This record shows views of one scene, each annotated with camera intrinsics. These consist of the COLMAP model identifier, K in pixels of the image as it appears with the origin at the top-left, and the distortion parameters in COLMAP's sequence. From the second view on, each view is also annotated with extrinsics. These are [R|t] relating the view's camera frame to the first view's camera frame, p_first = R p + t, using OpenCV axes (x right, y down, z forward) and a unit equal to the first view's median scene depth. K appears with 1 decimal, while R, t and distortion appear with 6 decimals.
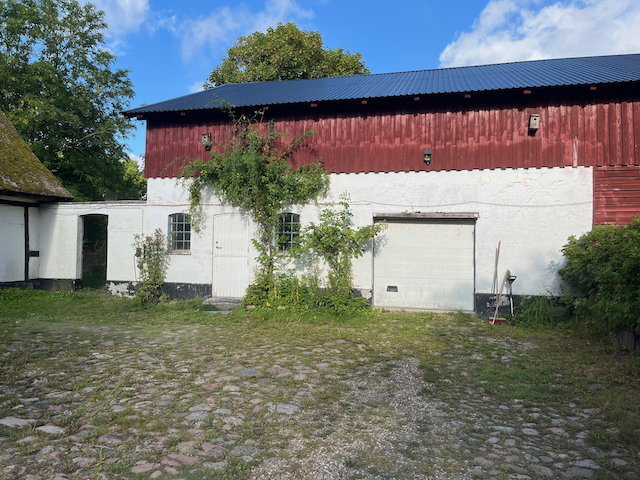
lens RADIAL K [[483.1, 0, 317.6], [0, 483.1, 242.6], [0, 0, 1]] dist [0.058681, -0.079314]
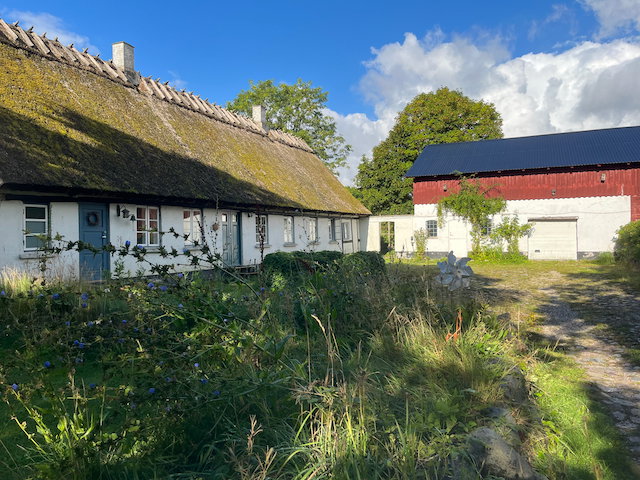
lens RADIAL K [[483.6, 0, 320.0], [0, 483.6, 240.0], [0, 0, 1]] dist [0.004738, 0.001755]
pose [[0.981332, -0.025761, -0.190589, -0.397626], [0.027941, 0.999571, 0.008760, -0.004451], [0.190281, -0.013921, 0.981631, -1.359747]]
